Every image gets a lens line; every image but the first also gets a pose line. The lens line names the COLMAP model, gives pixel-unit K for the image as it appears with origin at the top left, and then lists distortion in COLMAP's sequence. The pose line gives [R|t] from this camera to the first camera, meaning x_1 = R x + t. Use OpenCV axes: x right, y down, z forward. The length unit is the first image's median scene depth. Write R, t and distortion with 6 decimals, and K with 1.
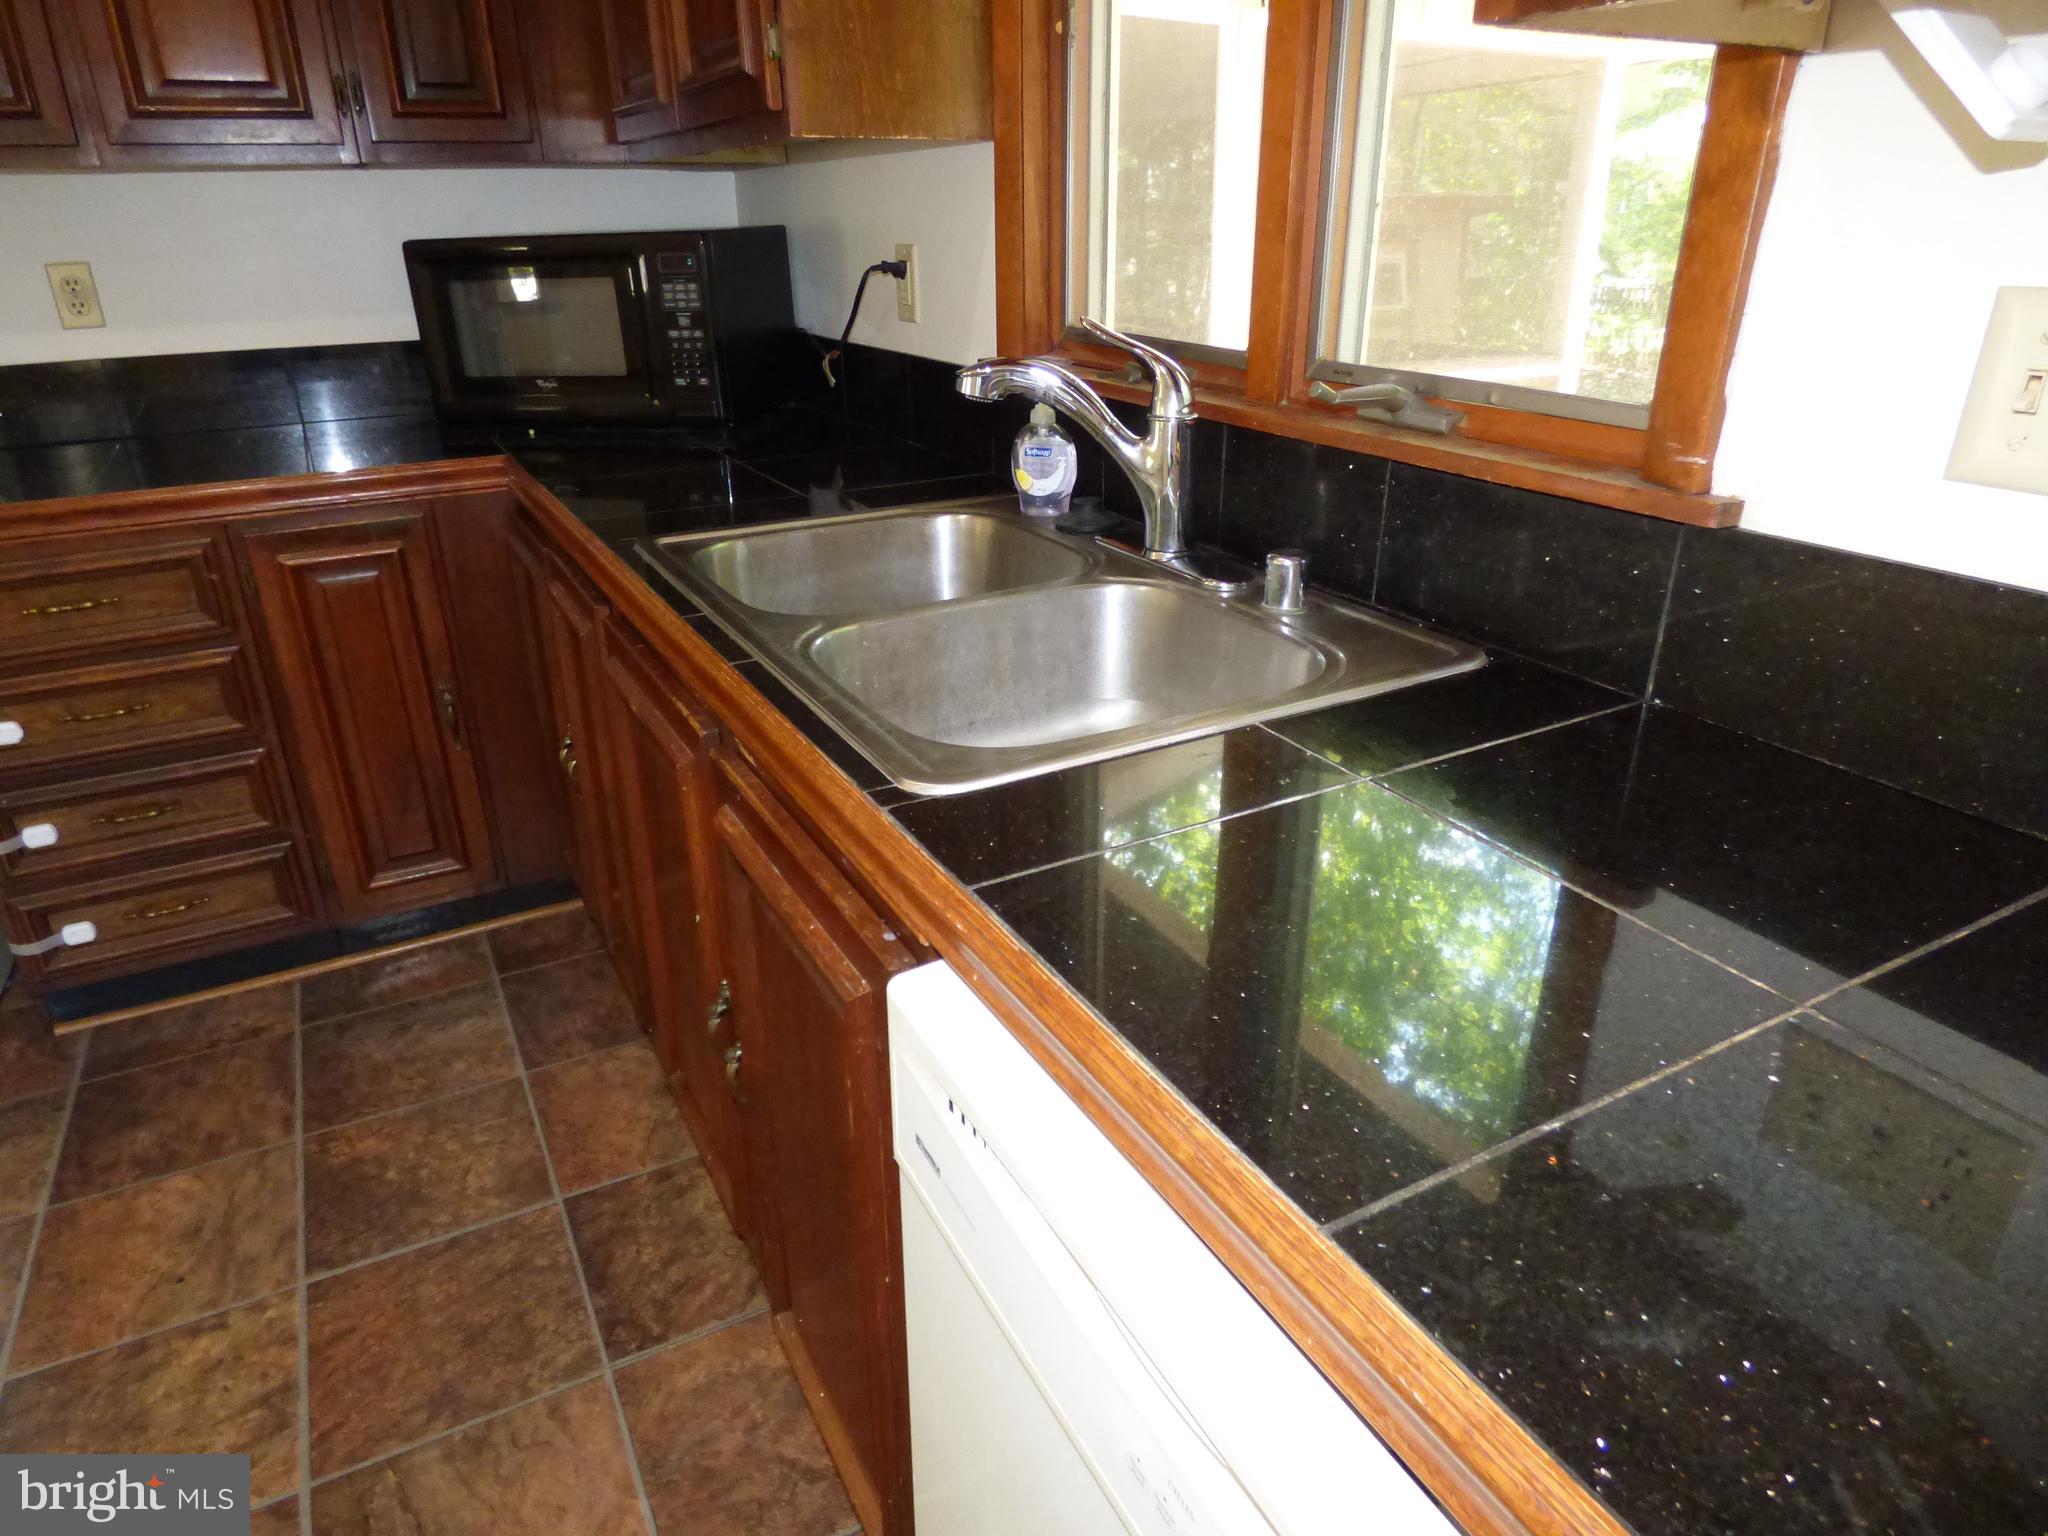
lens RADIAL K [[1252.0, 0, 1024.0], [0, 1252.0, 768.0], [0, 0, 1]] dist [-0.021350, -0.002335]
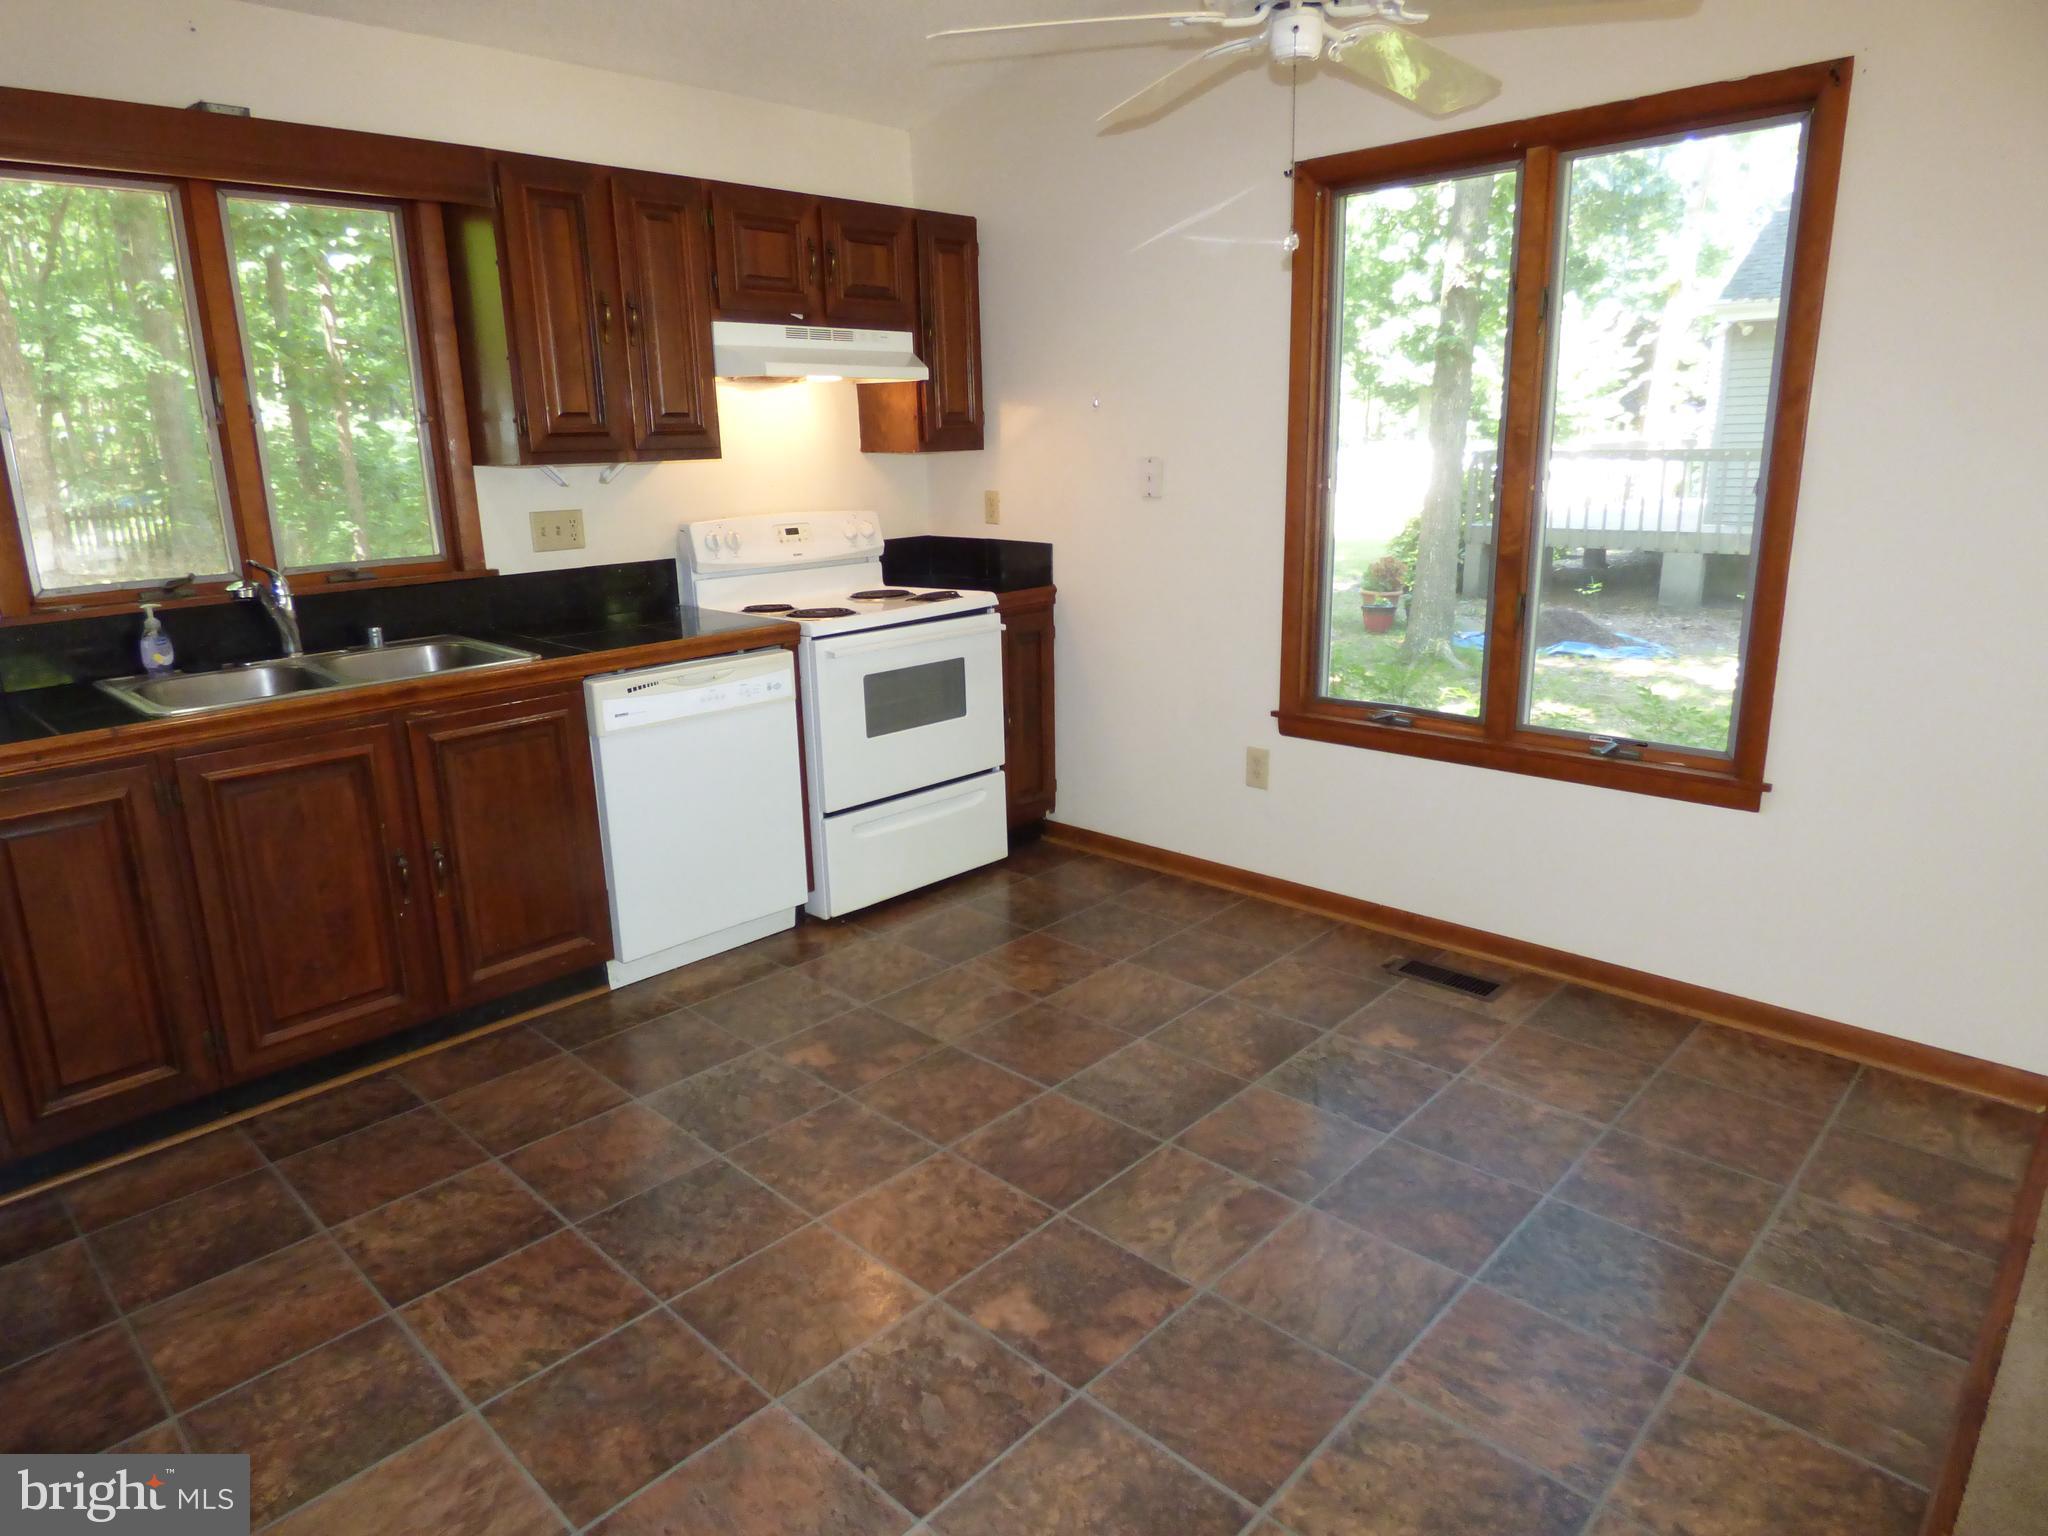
lens RADIAL K [[1216.0, 0, 1018.9], [0, 1216.0, 772.0], [0, 0, 1]] dist [-0.026094, -0.002355]
pose [[-0.306515, -0.248741, 0.918791, -1.821427], [0.400157, 0.842142, 0.361485, -0.198686], [-0.863668, 0.478461, -0.158594, 0.244678]]
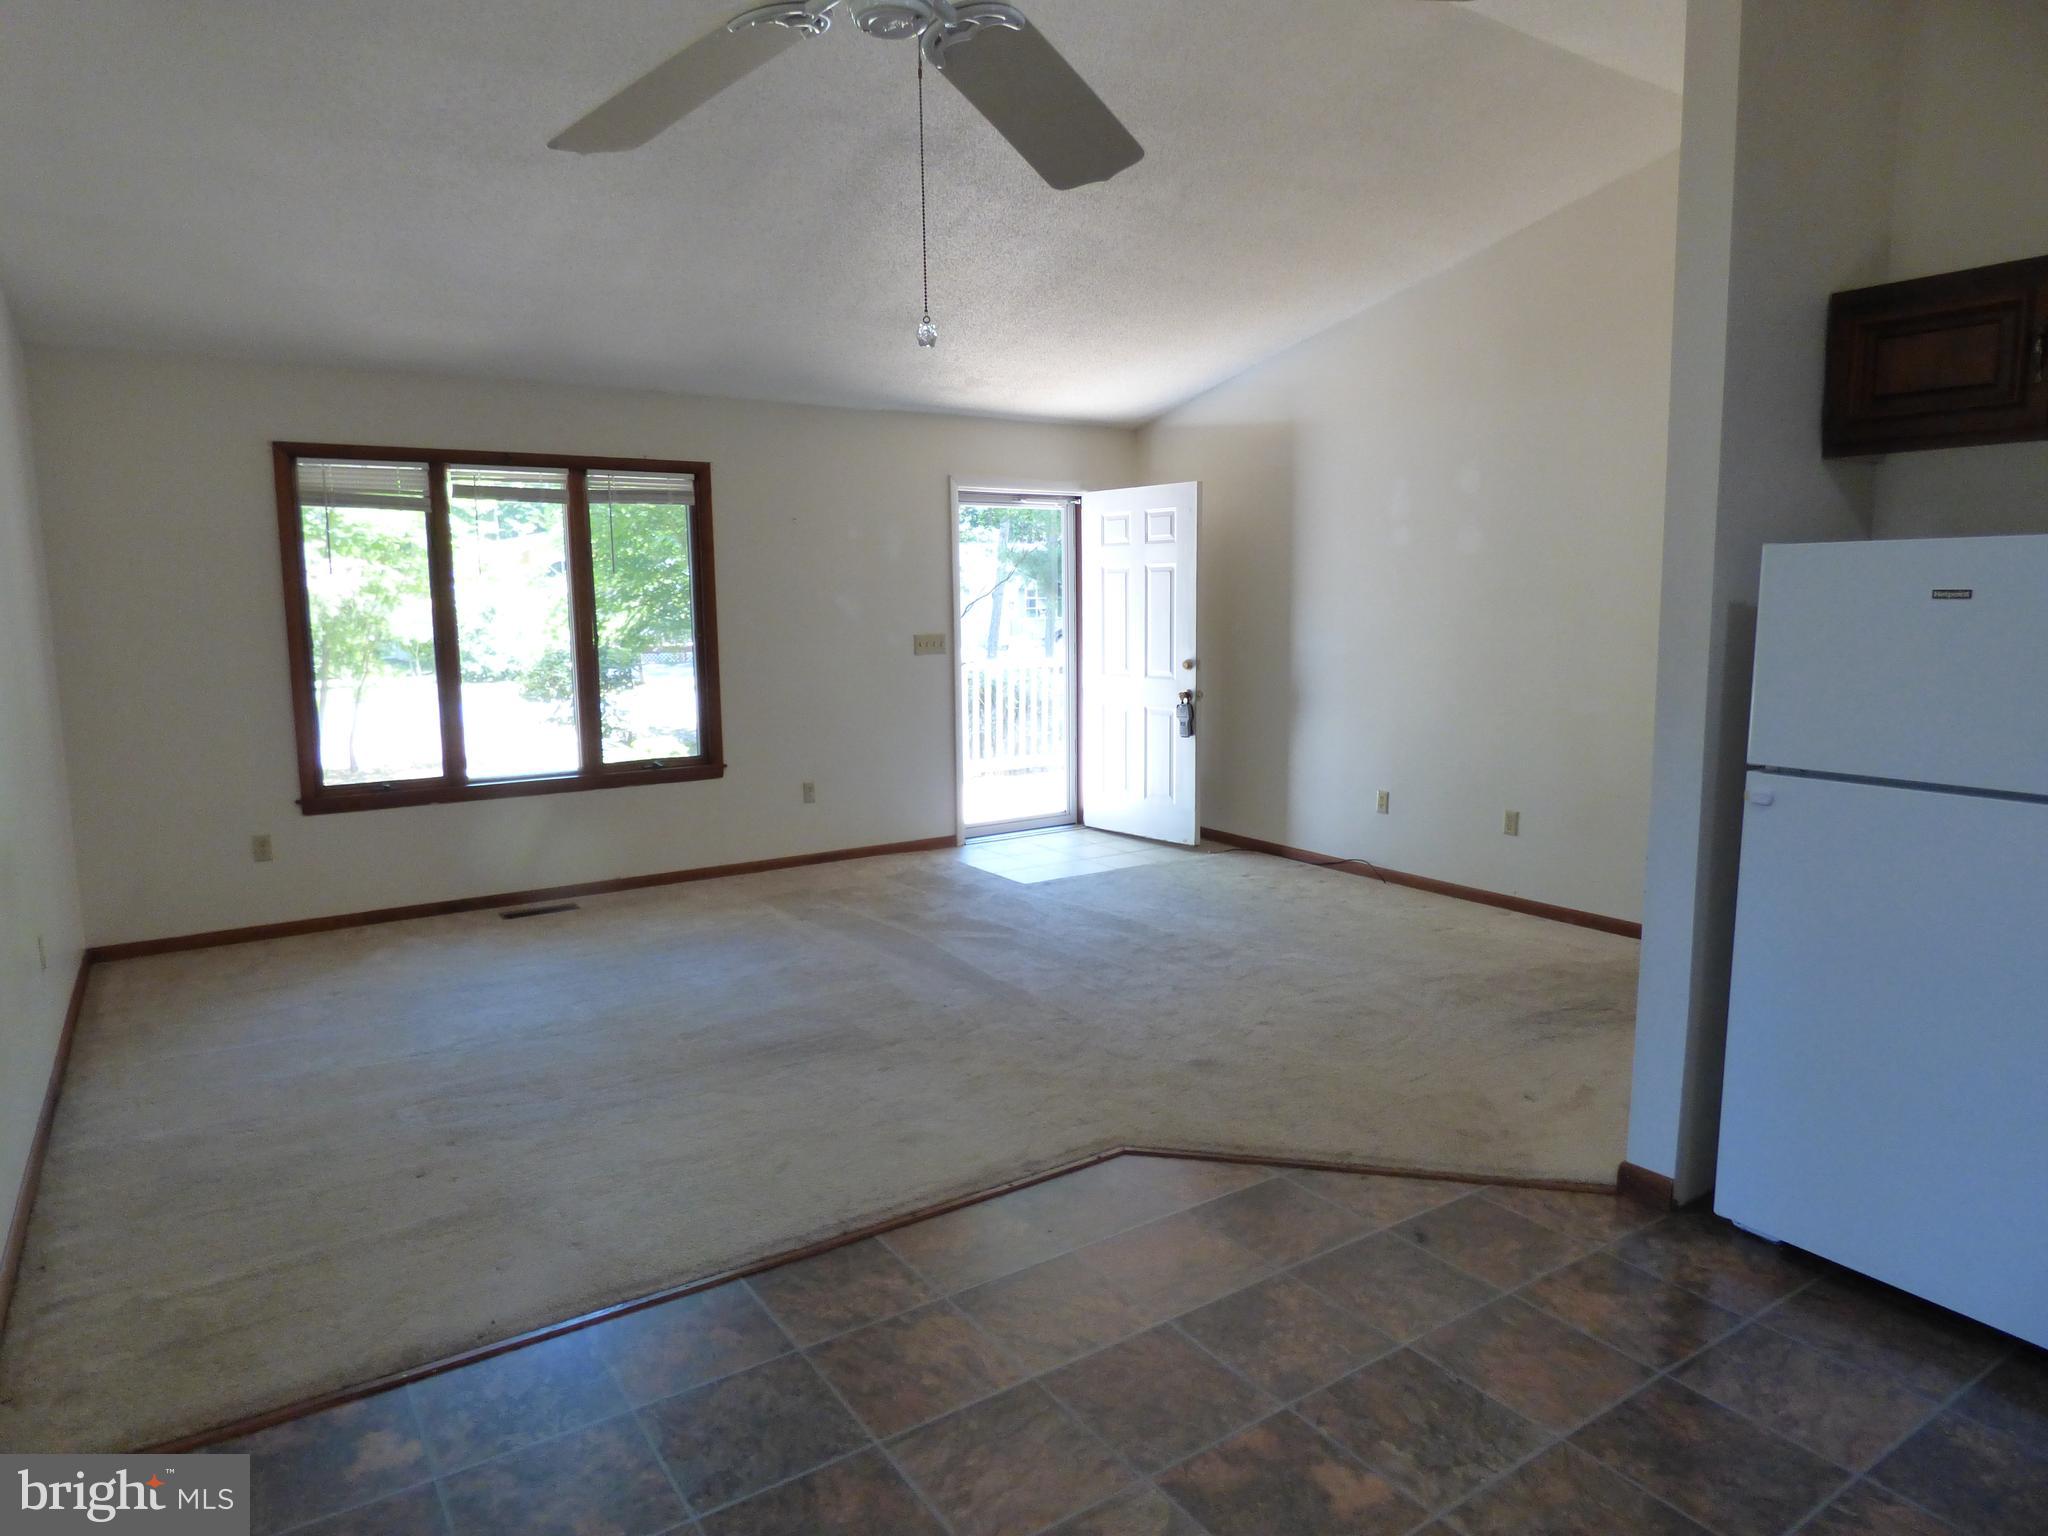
lens RADIAL K [[1260.3, 0, 1024.0], [0, 1260.3, 768.0], [0, 0, 1]] dist [0.001338, -0.000373]
pose [[0.102087, 0.135070, -0.985563, 0.135499], [-0.397982, 0.913542, 0.083976, 0.059260], [0.911695, 0.383663, 0.147017, -0.388028]]
